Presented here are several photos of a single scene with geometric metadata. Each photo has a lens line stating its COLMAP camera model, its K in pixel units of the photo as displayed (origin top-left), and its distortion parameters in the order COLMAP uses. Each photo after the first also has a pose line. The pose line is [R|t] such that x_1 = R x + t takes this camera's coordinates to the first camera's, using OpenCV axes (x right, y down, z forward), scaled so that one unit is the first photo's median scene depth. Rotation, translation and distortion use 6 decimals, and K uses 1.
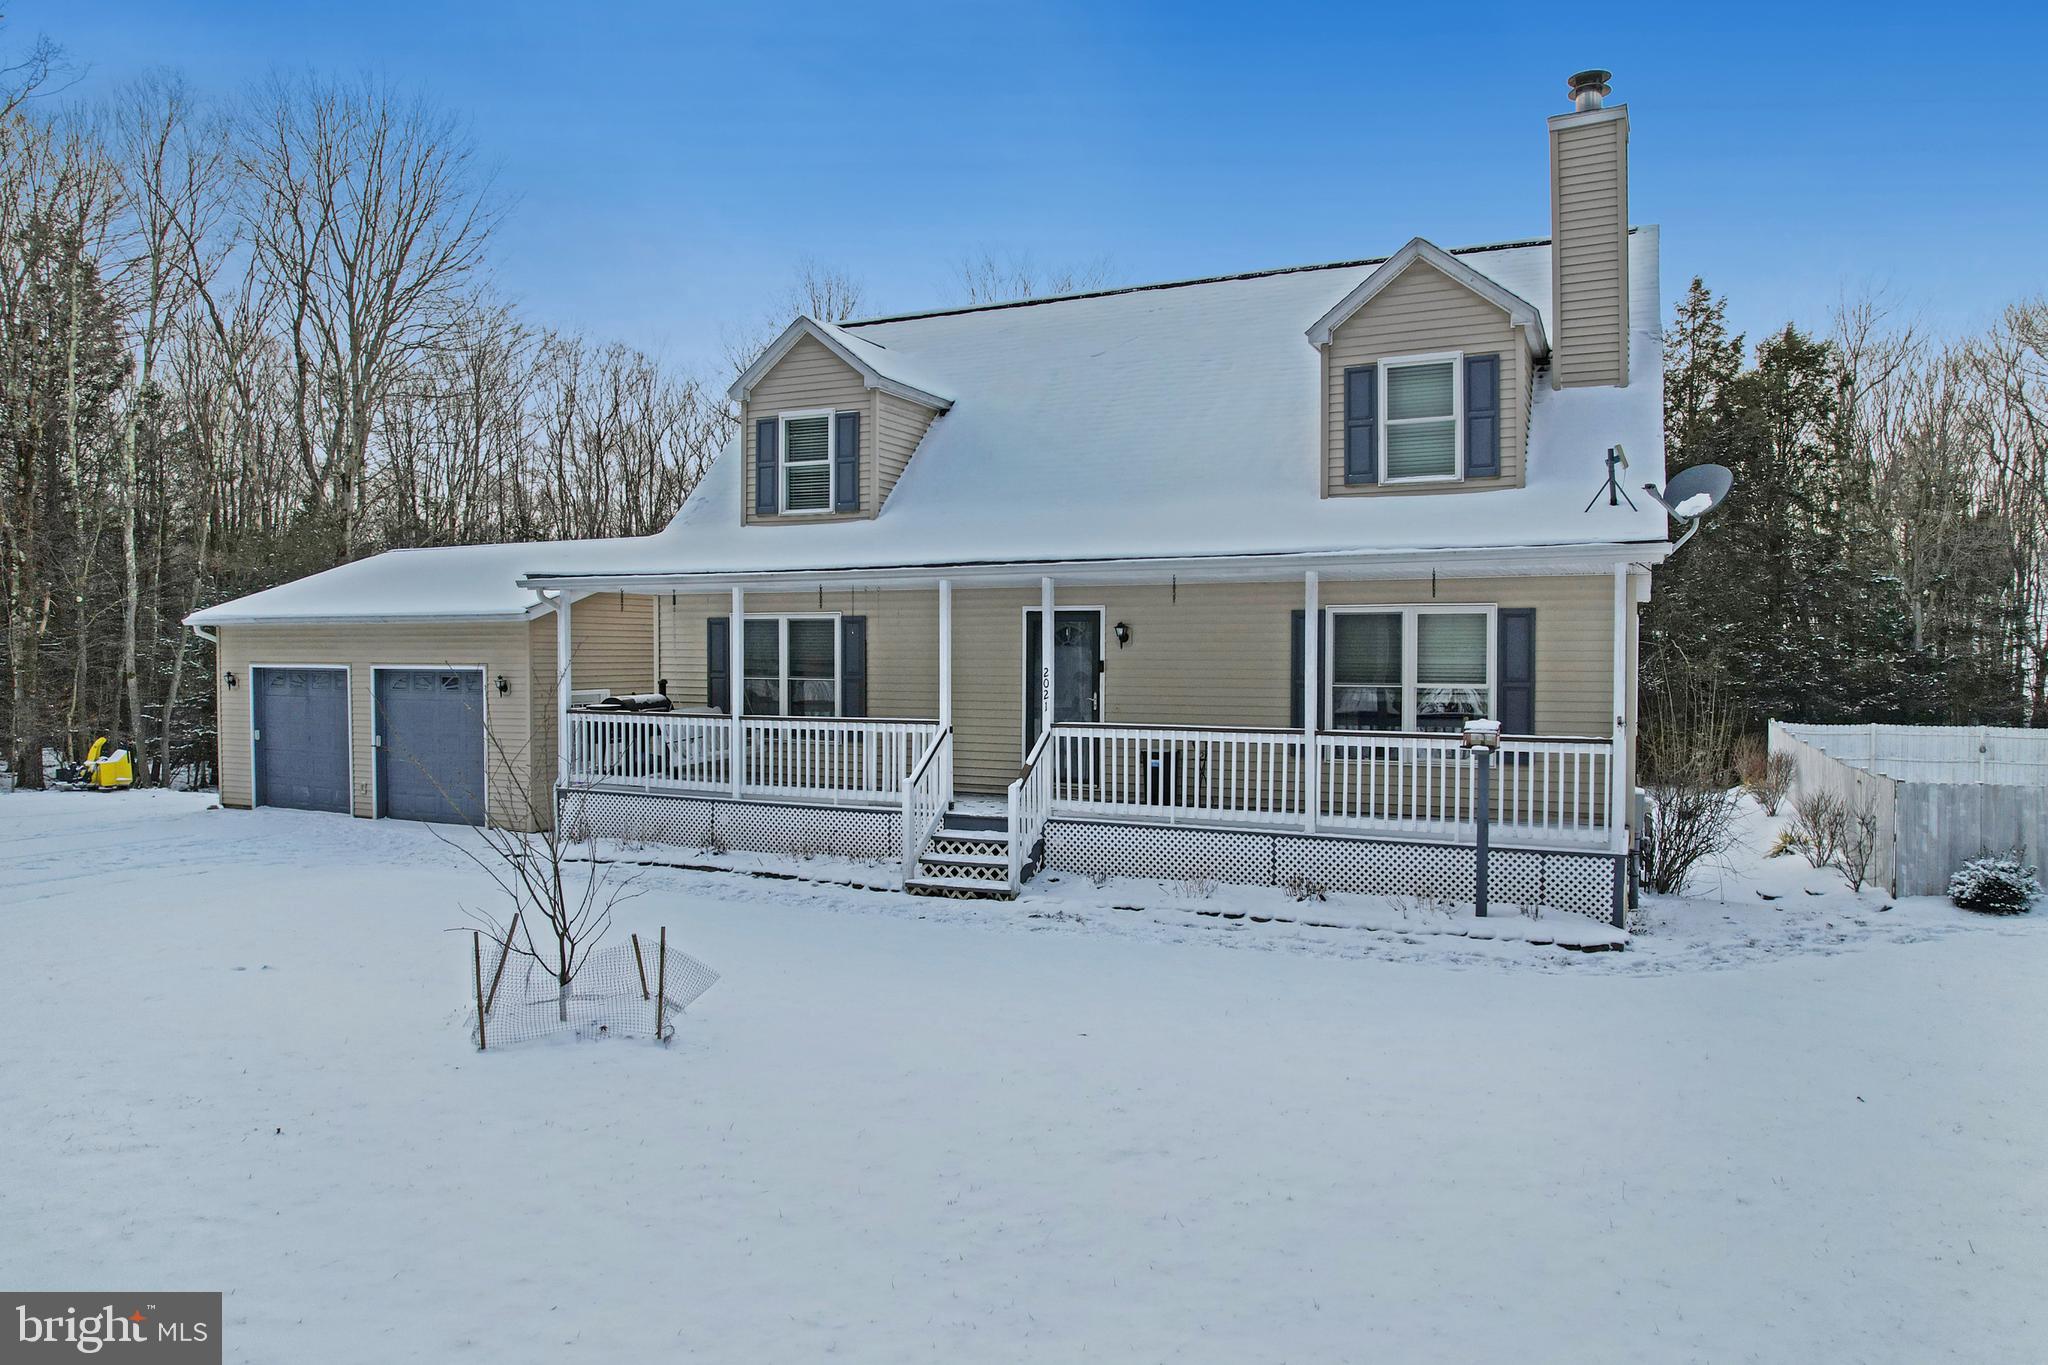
lens RADIAL K [[1356.4, 0, 948.3], [0, 1356.4, 680.6], [0, 0, 1]] dist [0.000349, -0.084019]
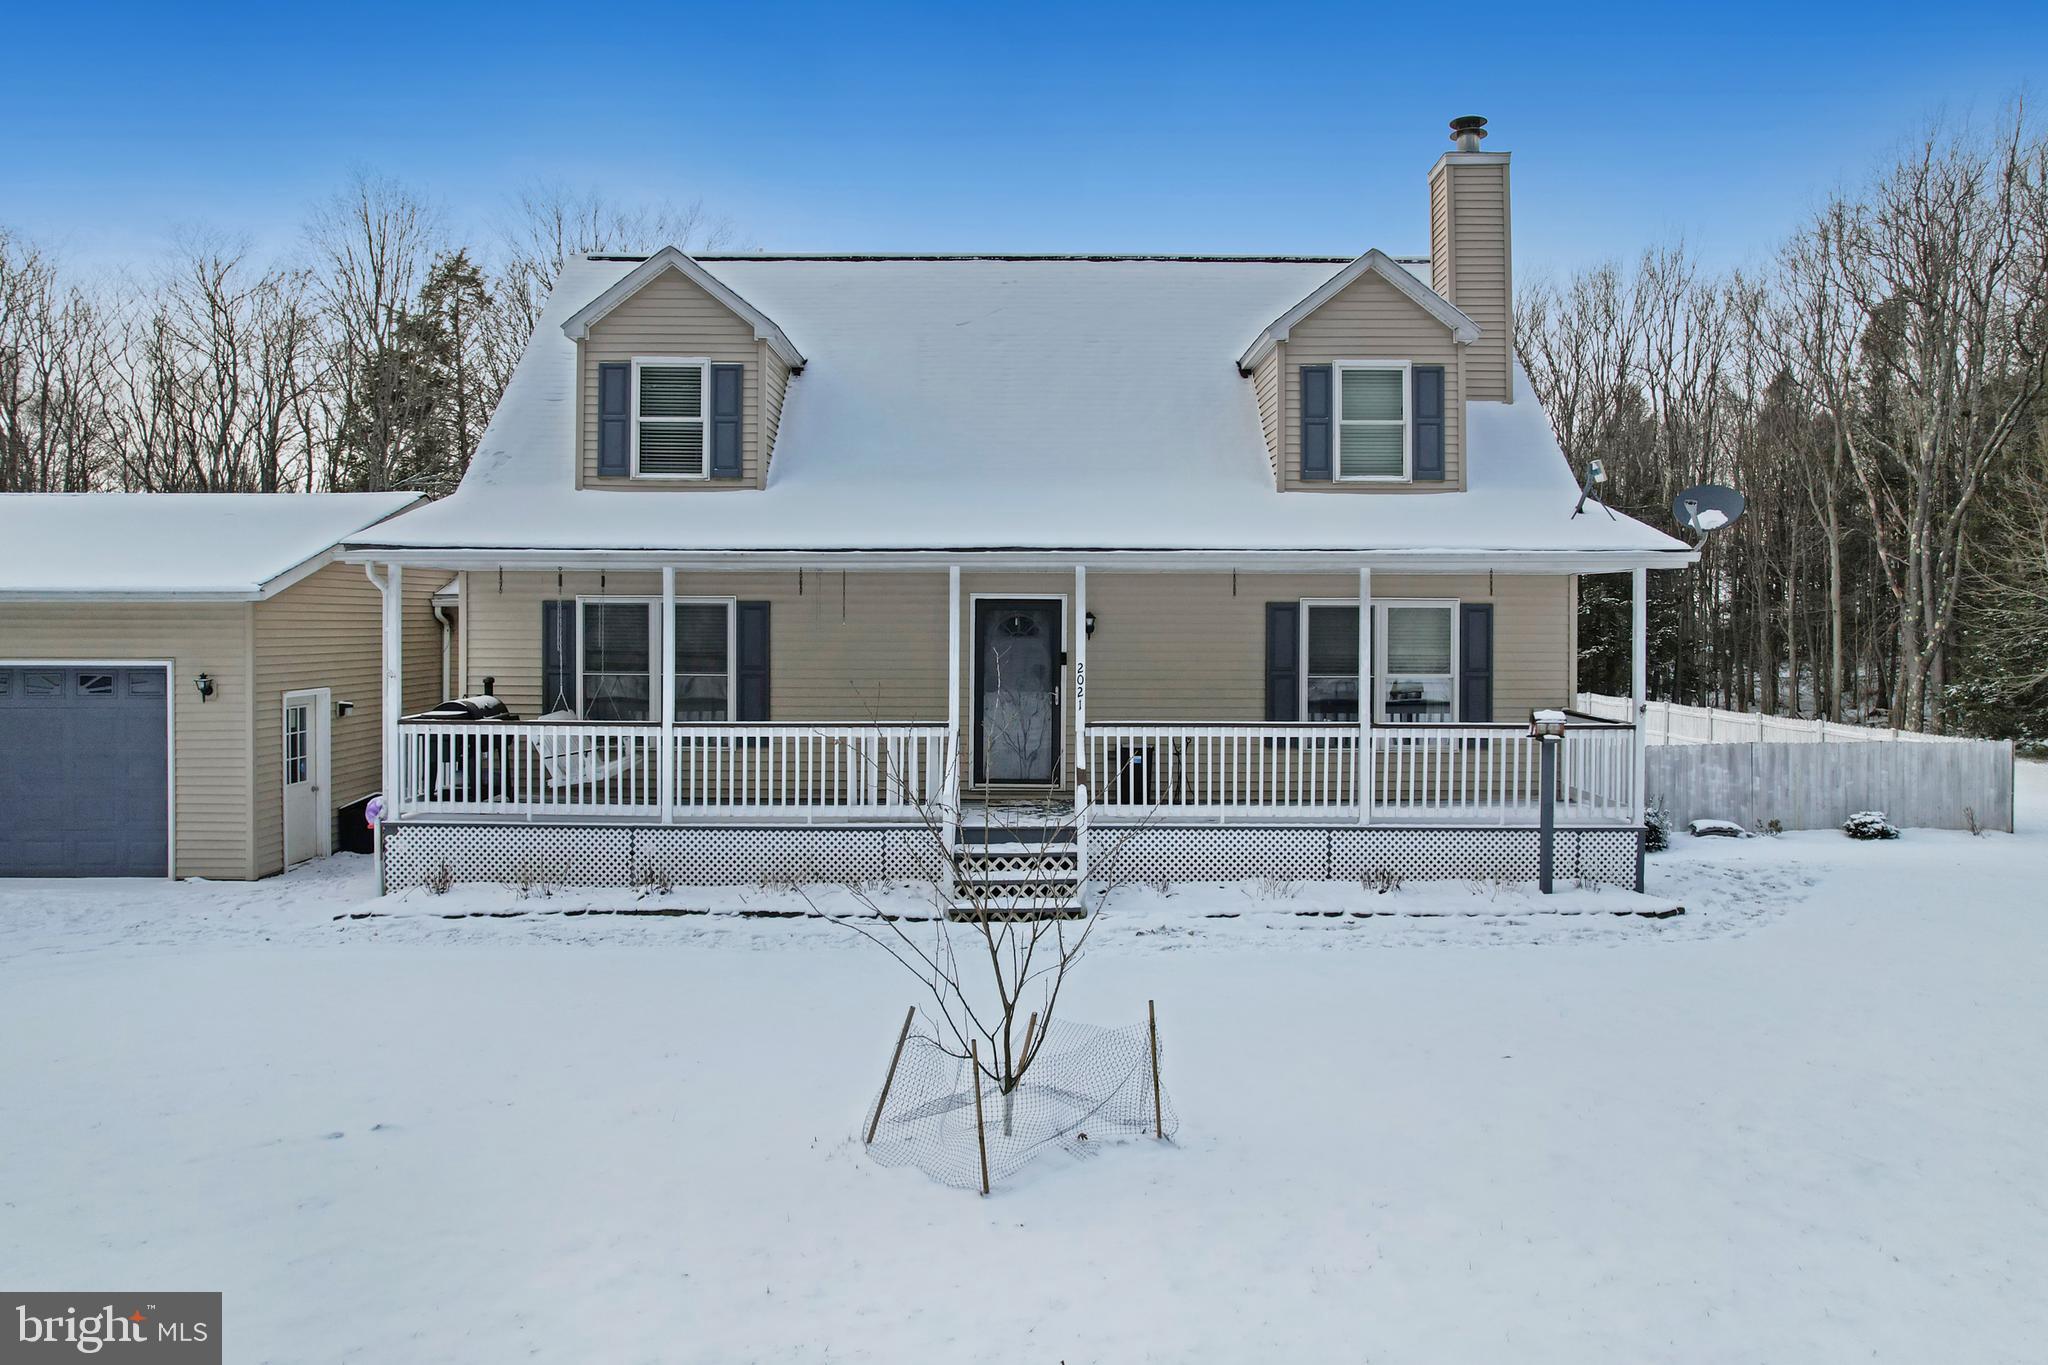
lens RADIAL K [[1364.4, 0, 1030.3], [0, 1364.4, 635.1], [0, 0, 1]] dist [-0.001223, -0.081429]
pose [[0.891871, 0.003566, 0.452276, -0.349246], [0.008302, 0.999671, -0.024253, -0.004470], [-0.452214, 0.025385, 0.891548, 0.176812]]
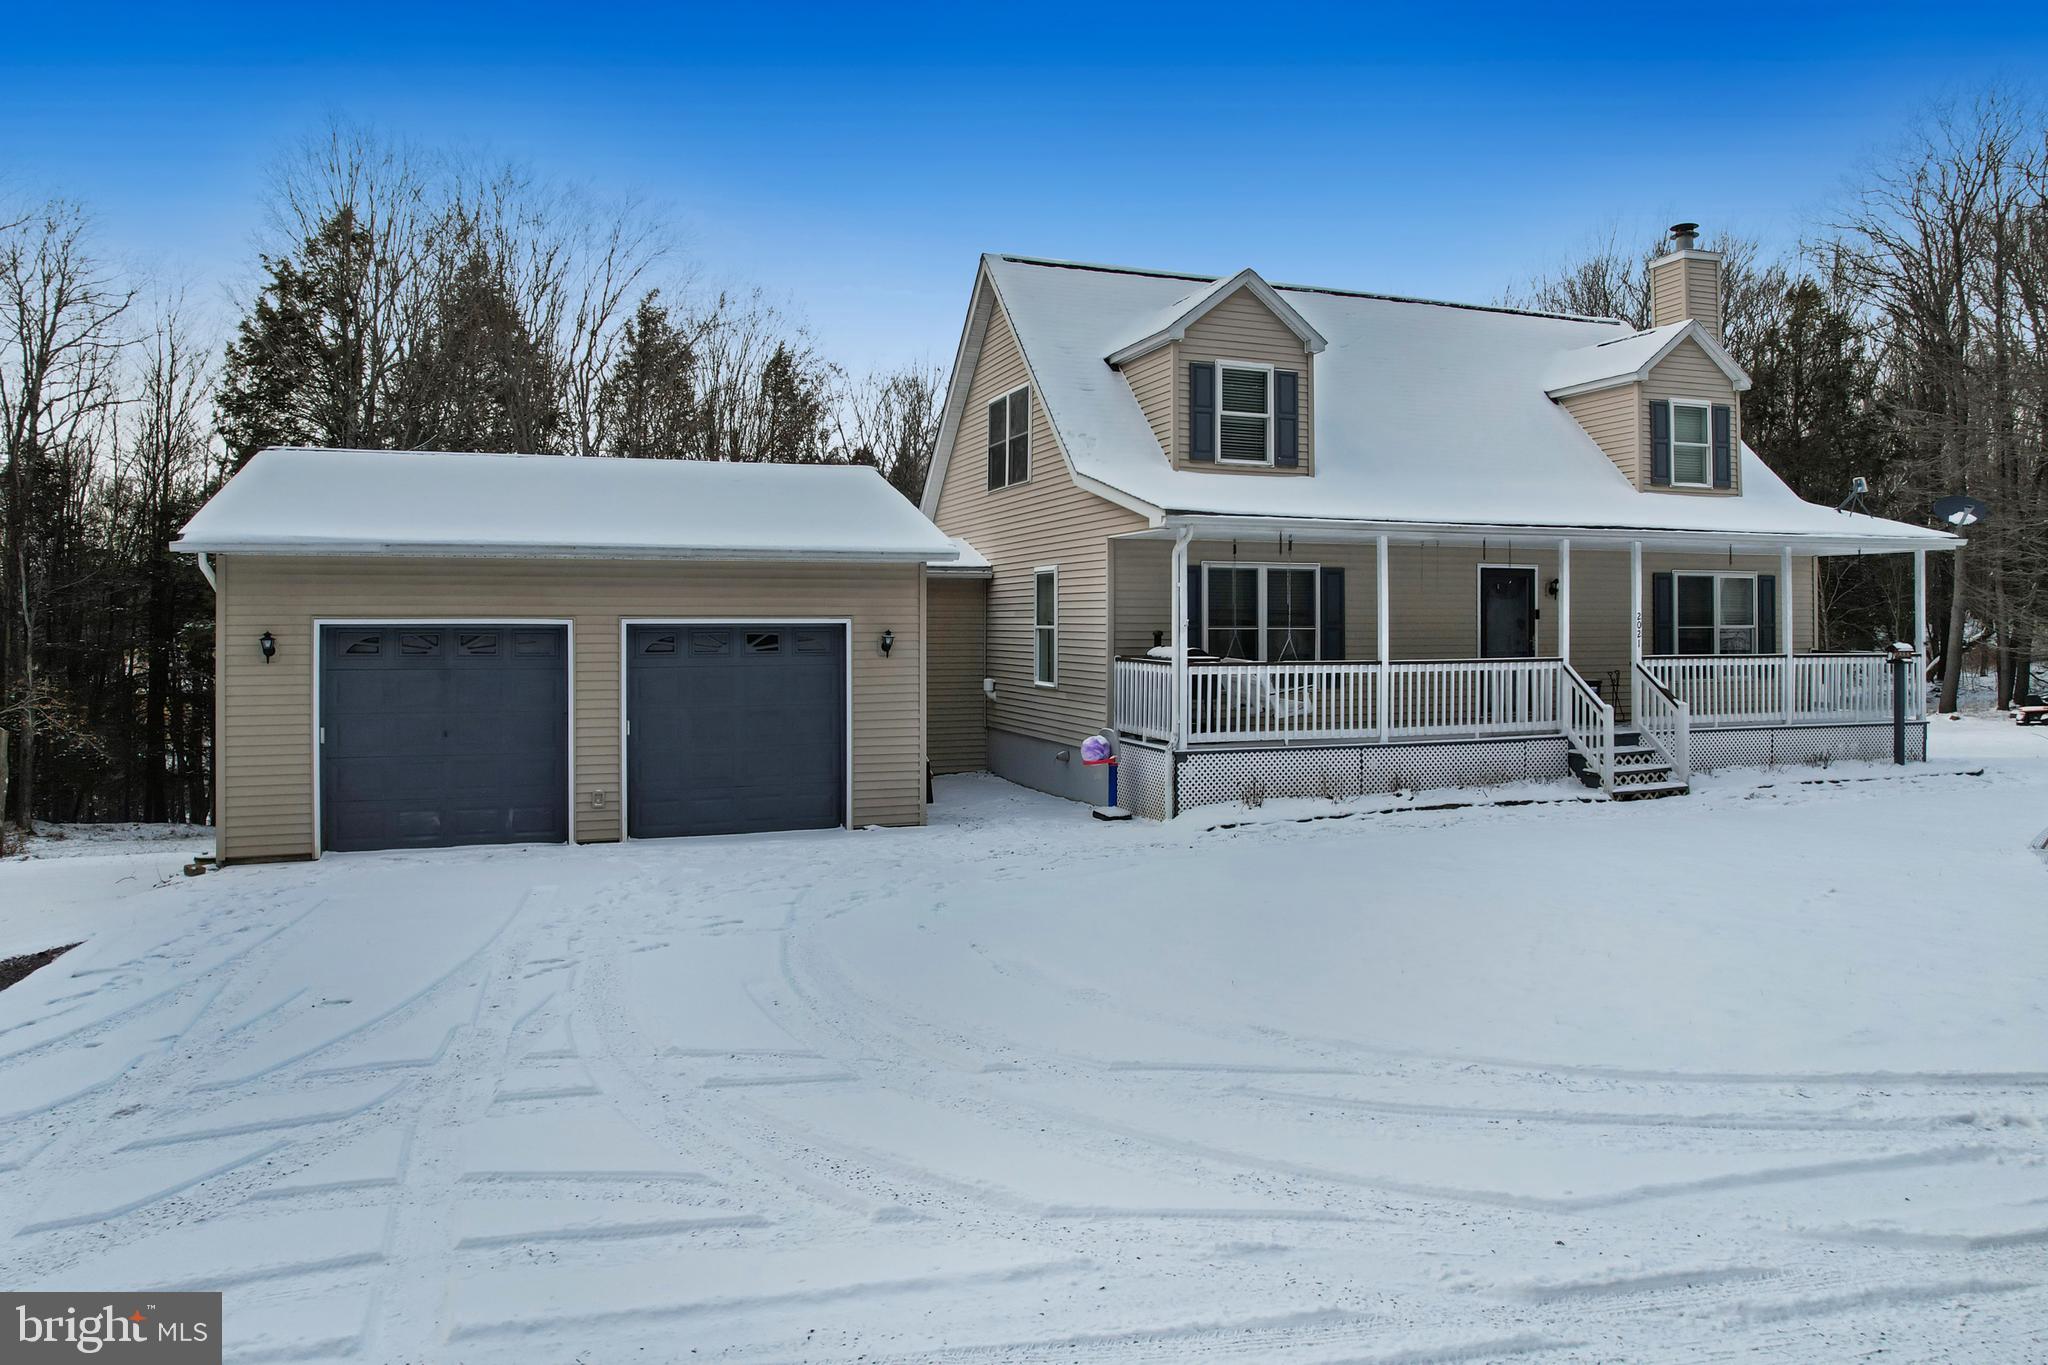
lens RADIAL K [[1286.1, 0, 1024.0], [0, 1286.1, 682.5], [0, 0, 1]] dist [-0.040292, 0.003767]
pose [[0.674593, -0.048100, 0.736621, -1.128431], [0.015544, 0.998579, 0.050971, -0.014292], [-0.738026, -0.022935, 0.674382, 0.571631]]
